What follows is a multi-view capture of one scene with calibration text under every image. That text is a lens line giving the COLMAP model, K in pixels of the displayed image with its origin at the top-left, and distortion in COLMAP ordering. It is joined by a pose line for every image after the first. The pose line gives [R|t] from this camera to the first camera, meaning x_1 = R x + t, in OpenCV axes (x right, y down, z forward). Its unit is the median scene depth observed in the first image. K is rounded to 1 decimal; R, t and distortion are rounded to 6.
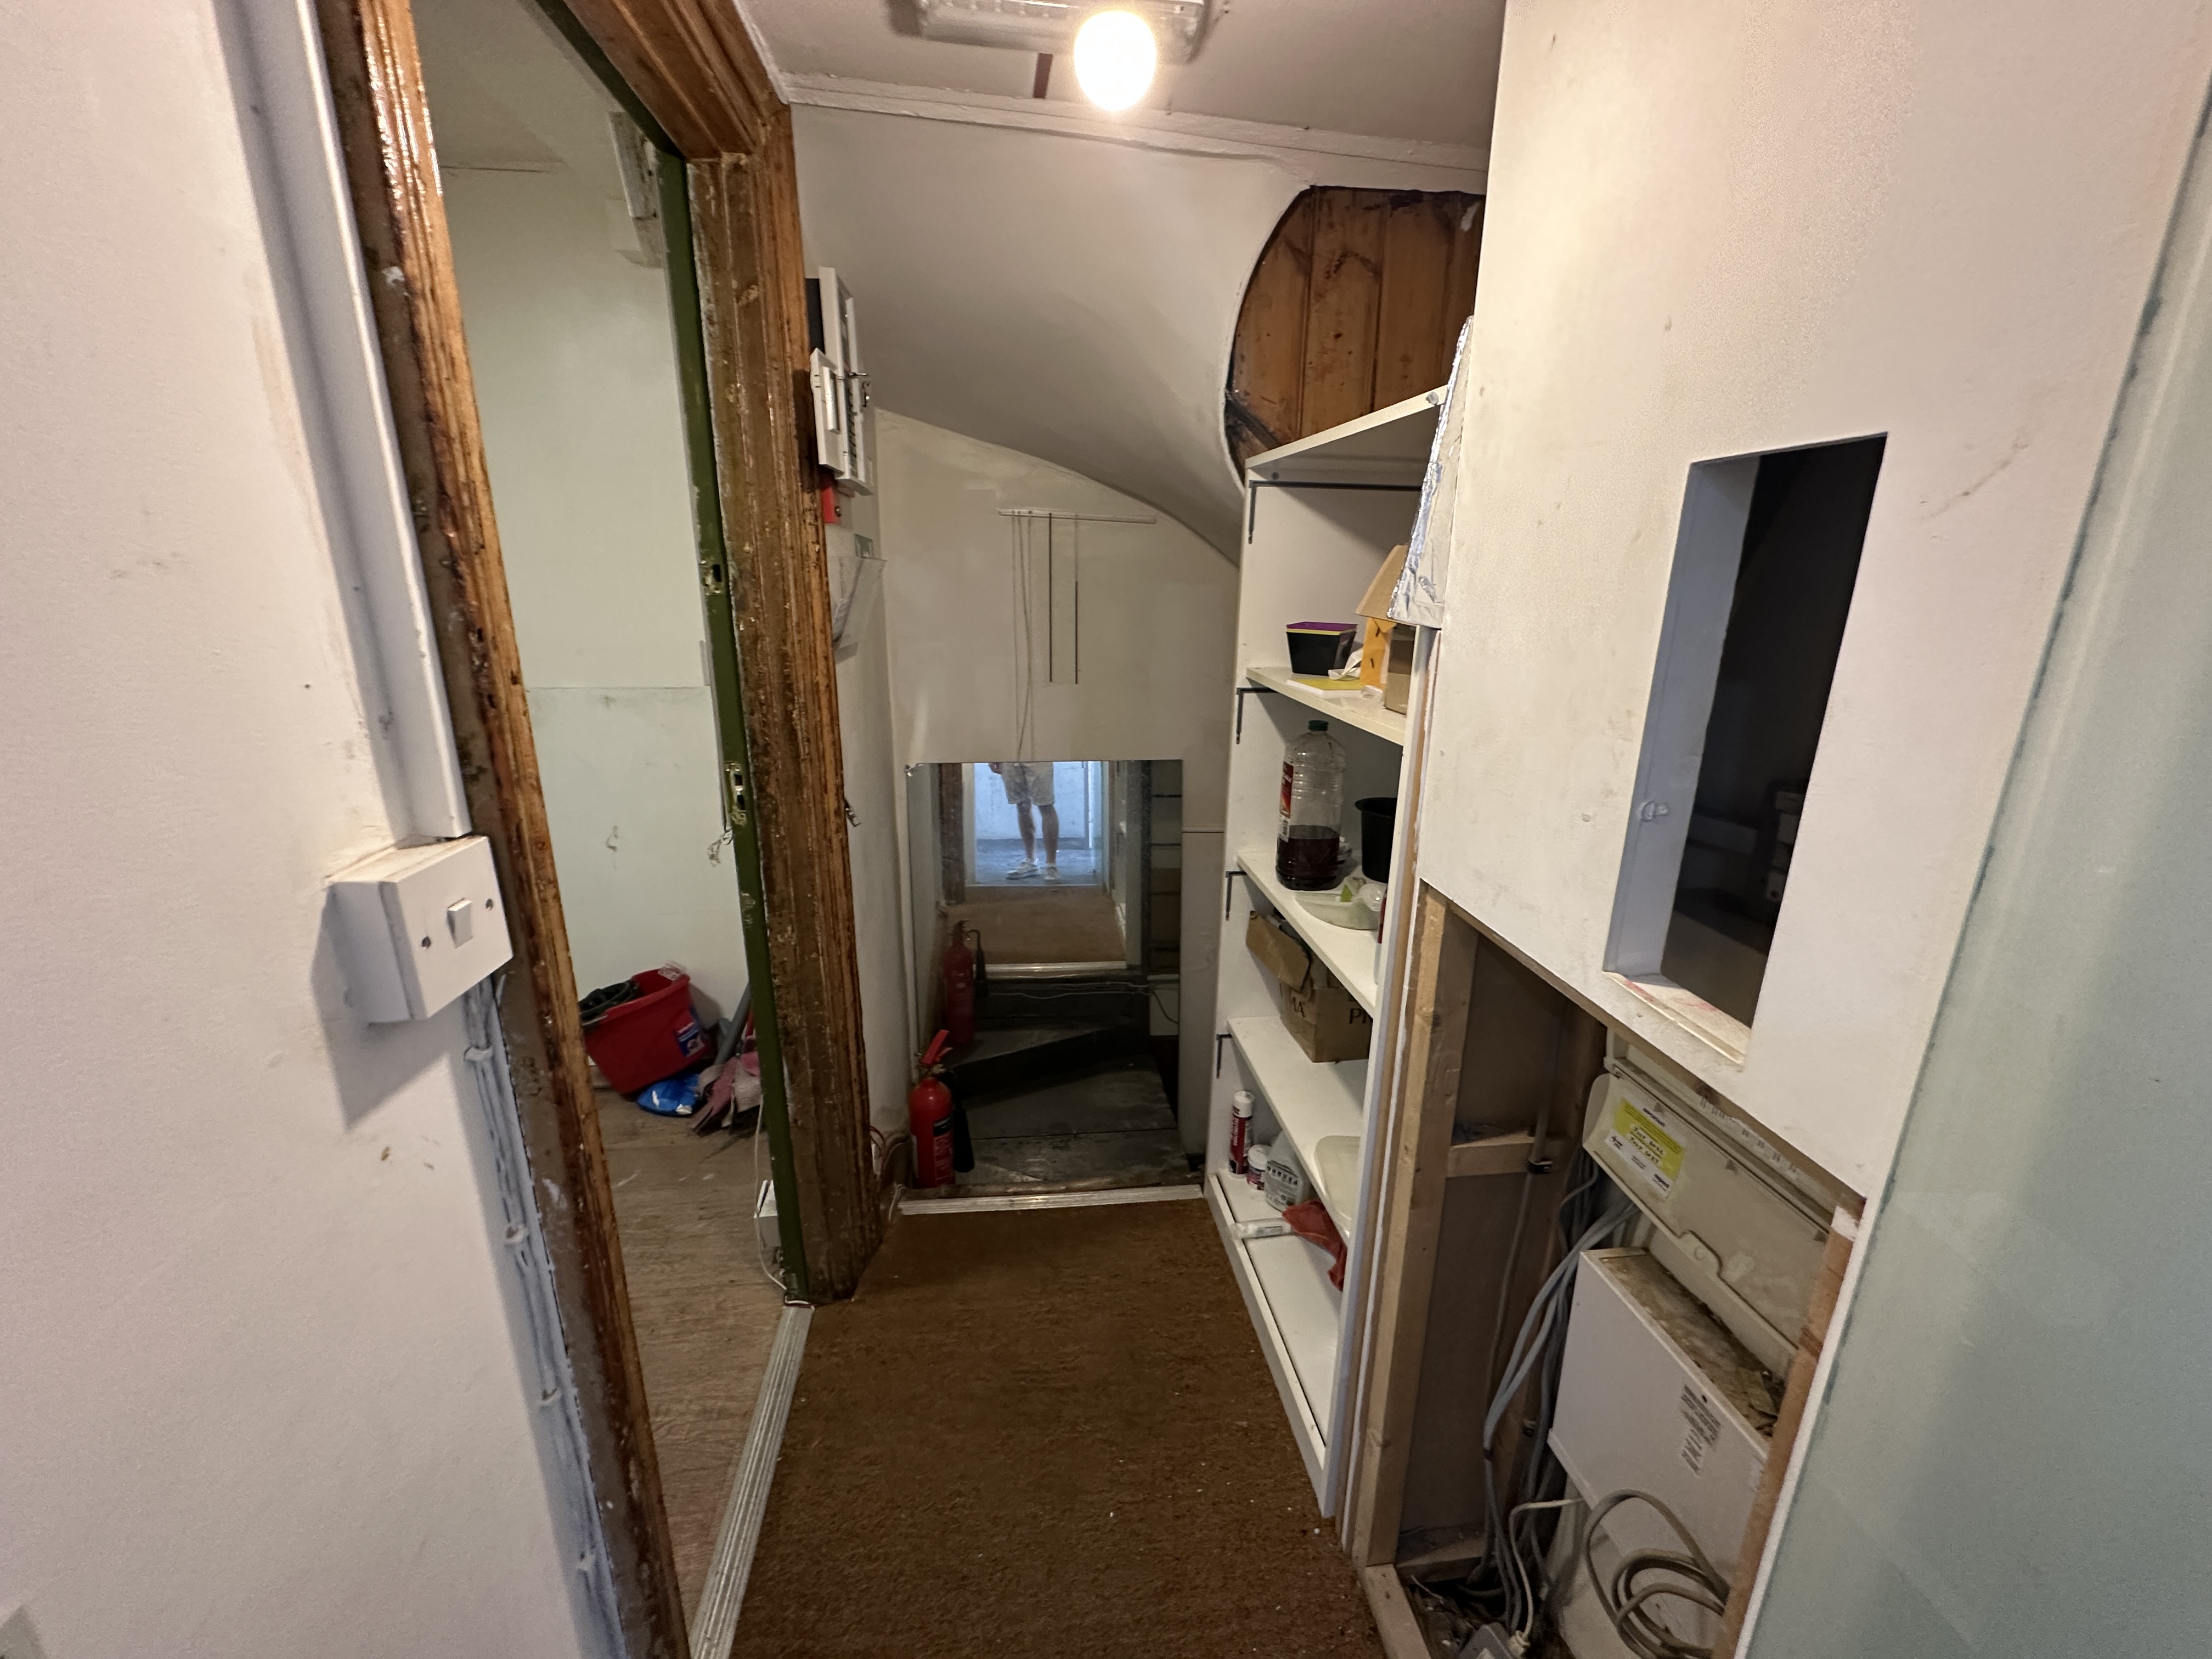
lens RADIAL K [[883.4, 0, 1113.4], [0, 883.4, 828.1], [0, 0, 1]] dist [-0.004010, 0.001198]
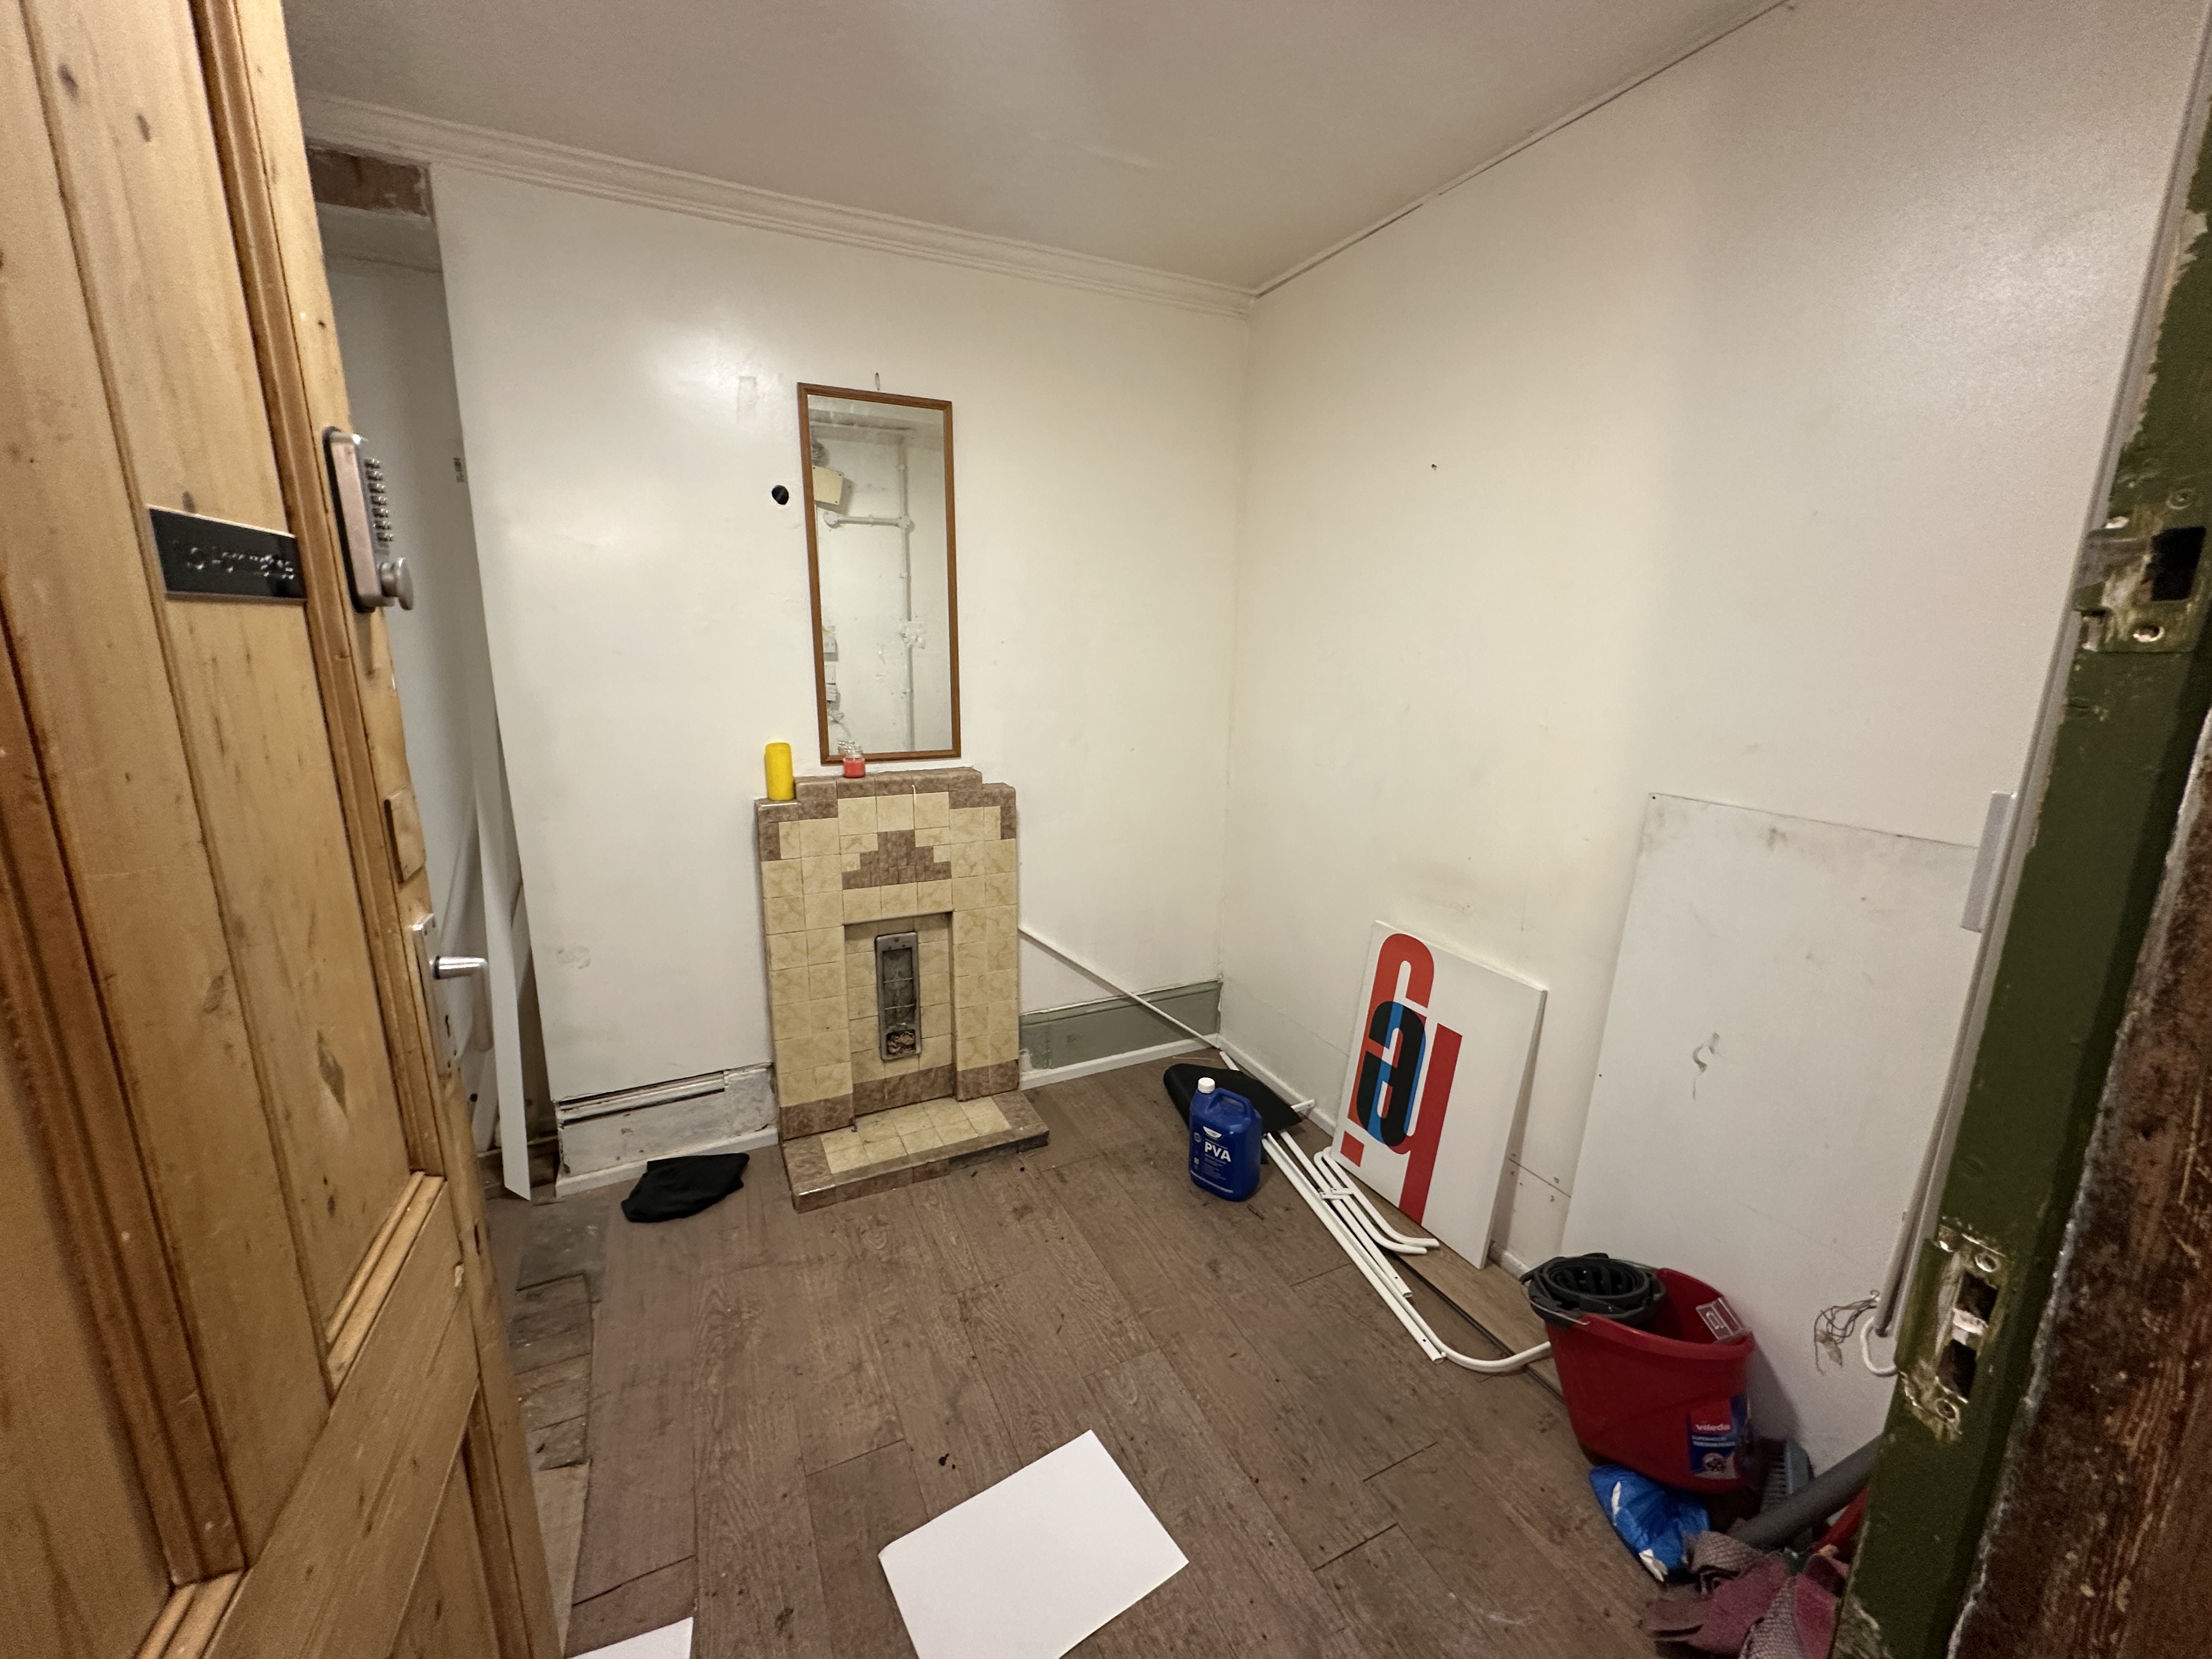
lens RADIAL K [[883.4, 0, 1092.9], [0, 883.4, 833.8], [0, 0, 1]] dist [-0.004010, 0.001198]
pose [[0.322691, 0.199254, -0.925294, -0.282593], [-0.264397, 0.957651, 0.114015, -0.152572], [0.908826, 0.207853, 0.361707, 0.605271]]
